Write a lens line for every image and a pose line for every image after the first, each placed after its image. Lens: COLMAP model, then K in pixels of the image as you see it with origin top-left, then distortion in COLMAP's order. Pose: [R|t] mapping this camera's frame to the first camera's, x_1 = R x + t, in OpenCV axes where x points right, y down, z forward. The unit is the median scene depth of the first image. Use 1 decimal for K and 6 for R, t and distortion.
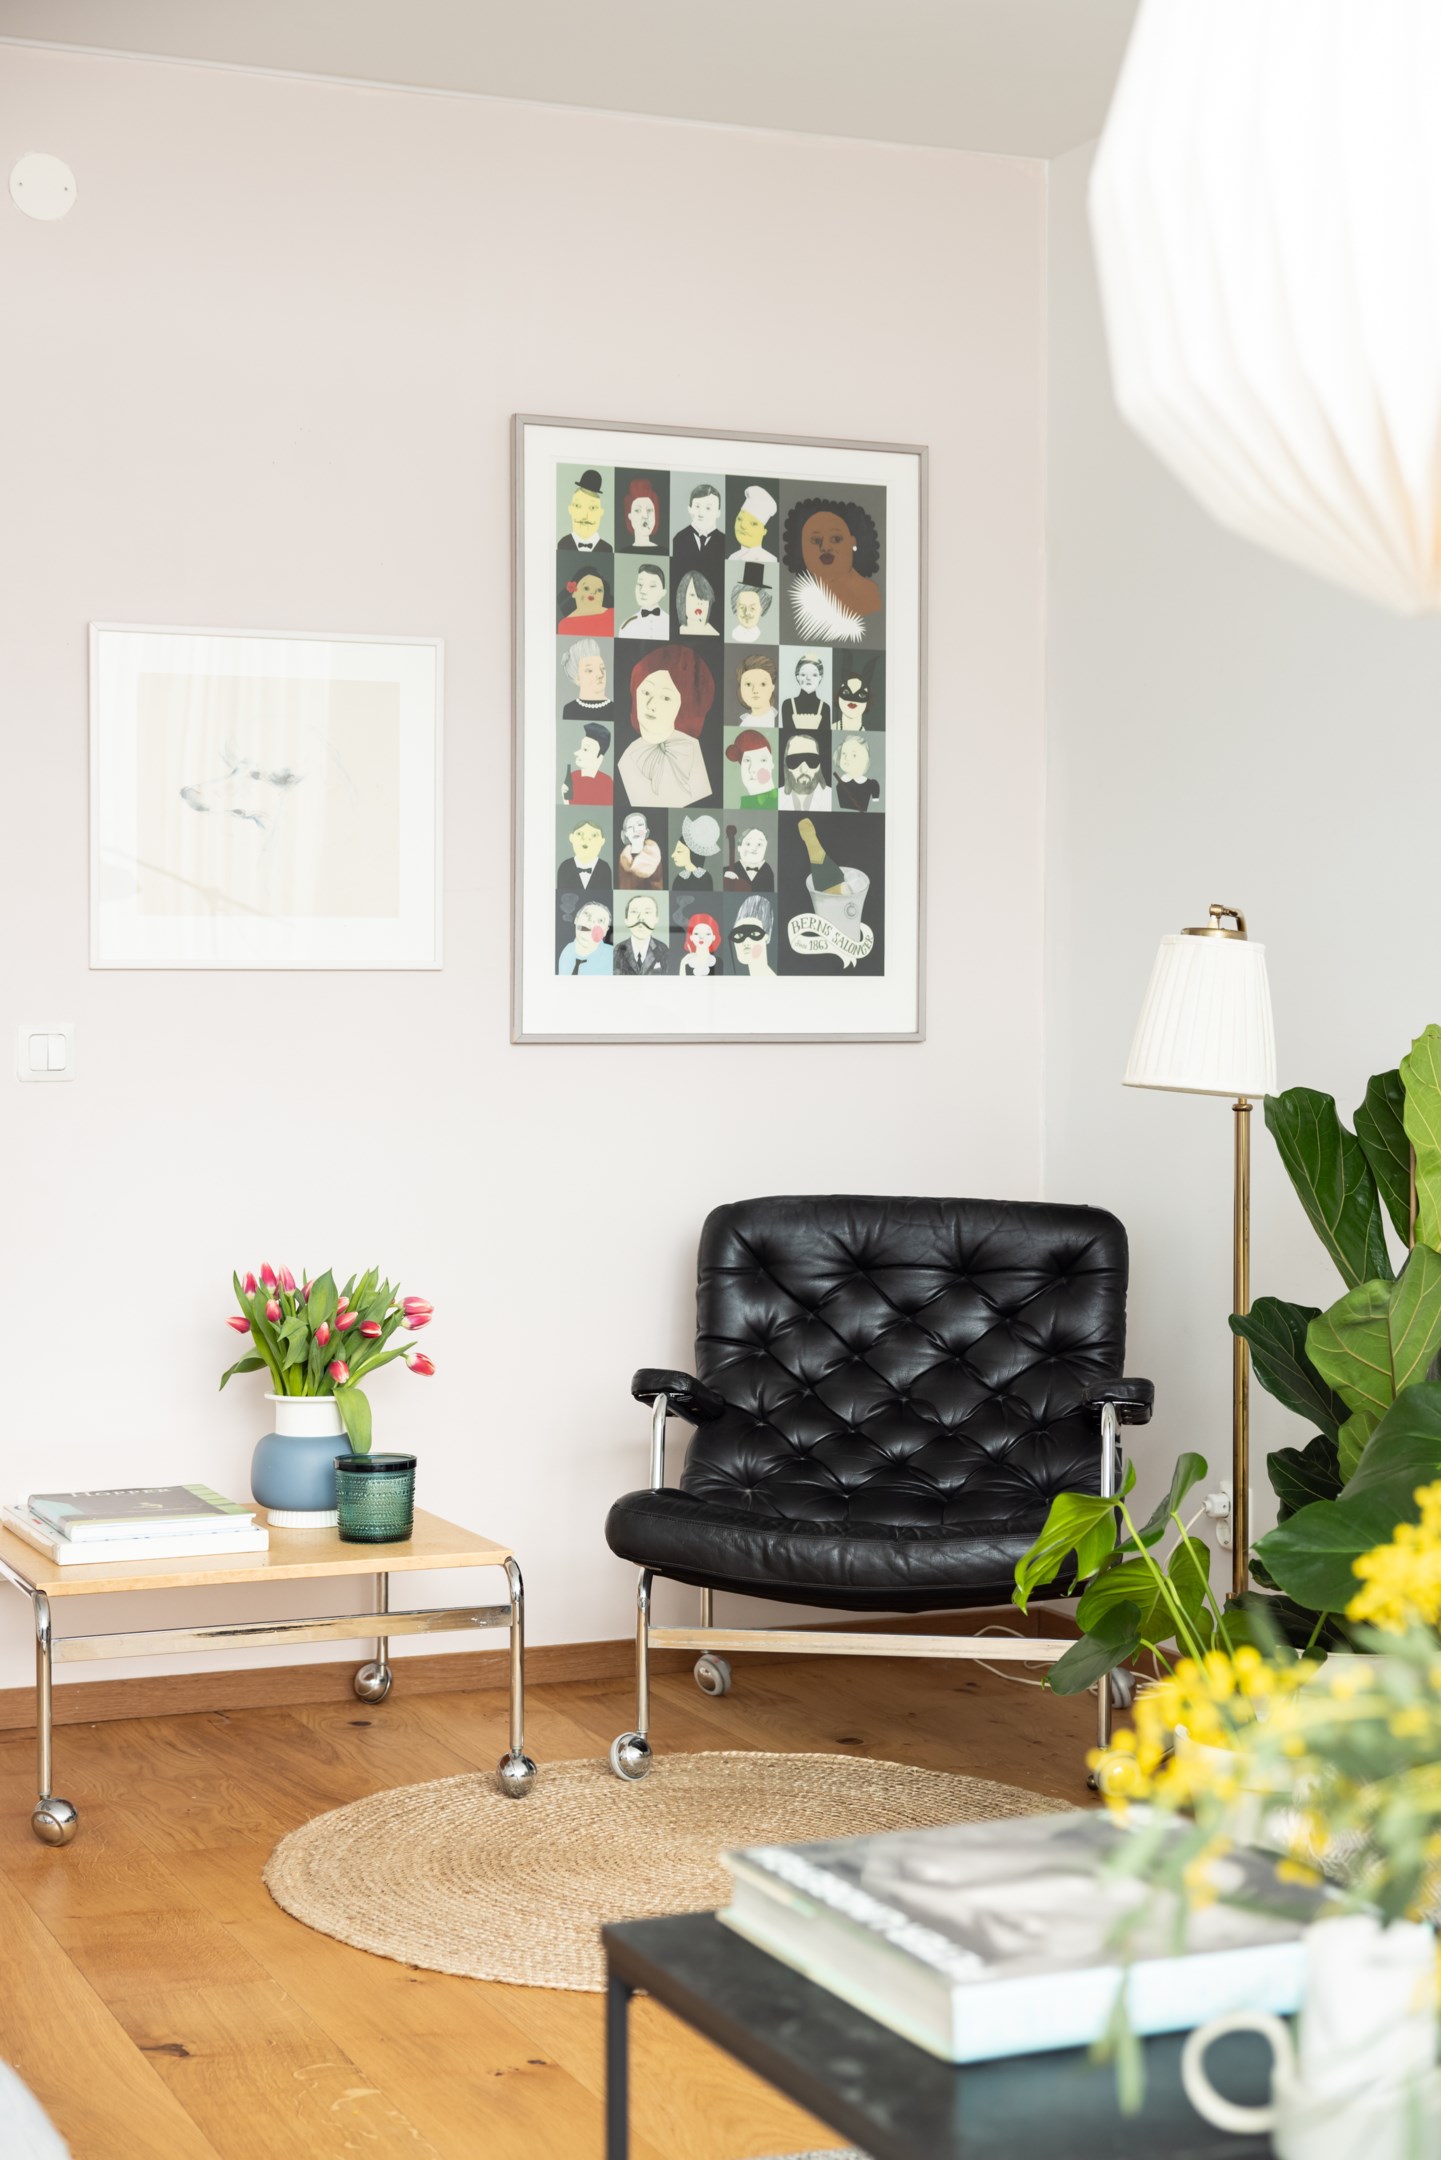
lens RADIAL K [[3199.9, 0, 732.3], [0, 3199.9, 1056.8], [0, 0, 1]] dist [0.012715, 0.064308]
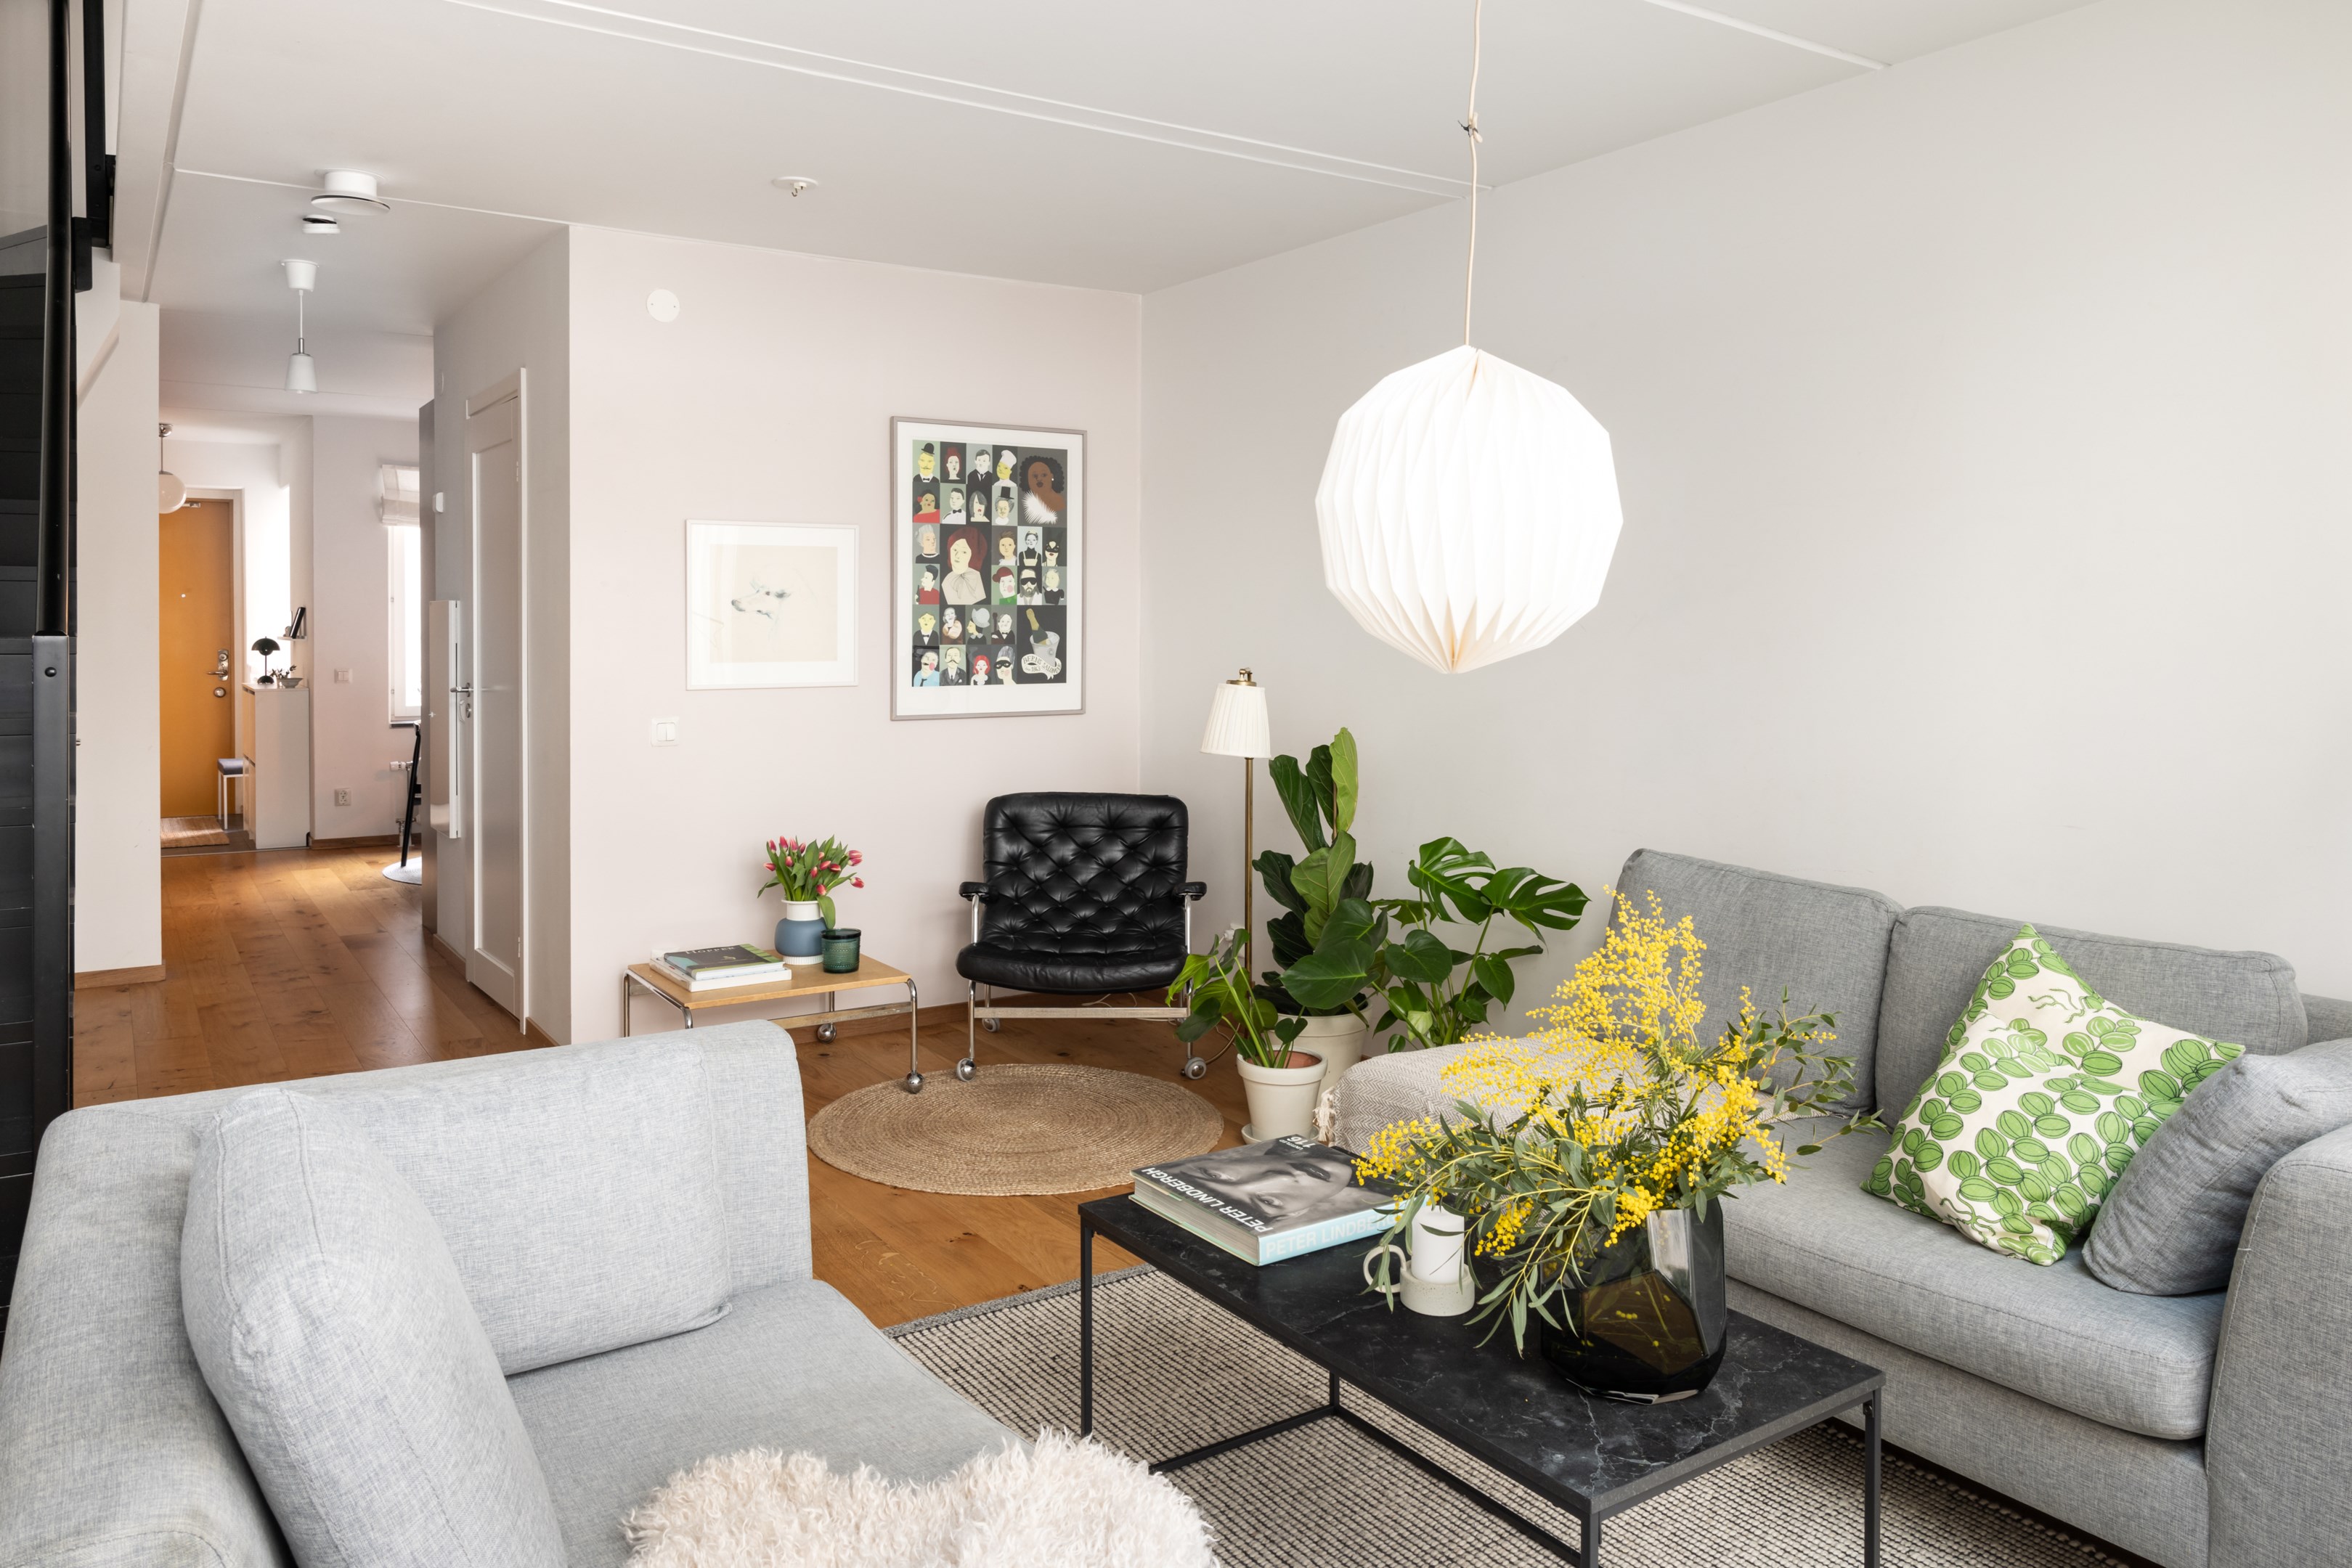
lens RADIAL K [[1635.3, 0, 1169.9], [0, 1635.3, 654.4], [0, 0, 1]] dist [0.001797, 0.002027]
pose [[0.984977, -0.002895, 0.172660, -0.076012], [0.001191, 0.999950, 0.009974, -0.058628], [-0.172680, -0.009618, 0.984931, -0.072390]]
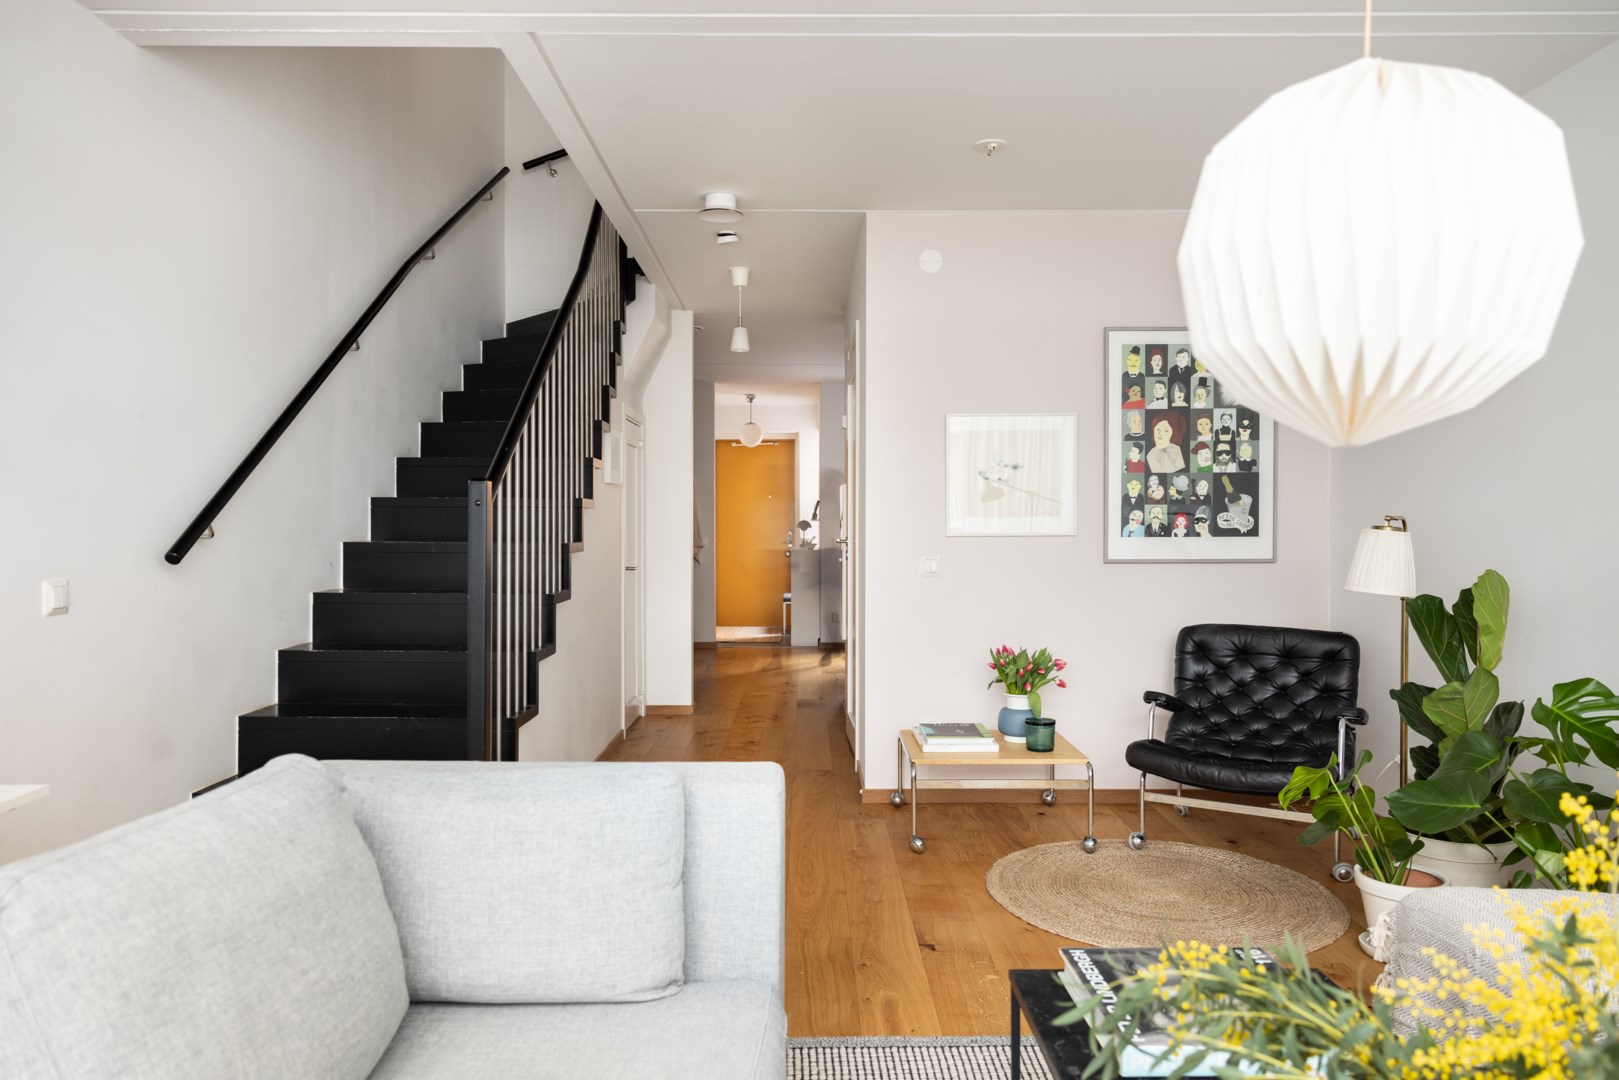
lens RADIAL K [[1085.2, 0, 806.1], [0, 1085.2, 536.7], [0, 0, 1]] dist [0.003442, 0.001178]
pose [[0.919209, 0.002797, -0.393761, 0.060890], [-0.002418, 0.999996, 0.001458, -0.027385], [0.393763, -0.000388, 0.919212, 0.070958]]
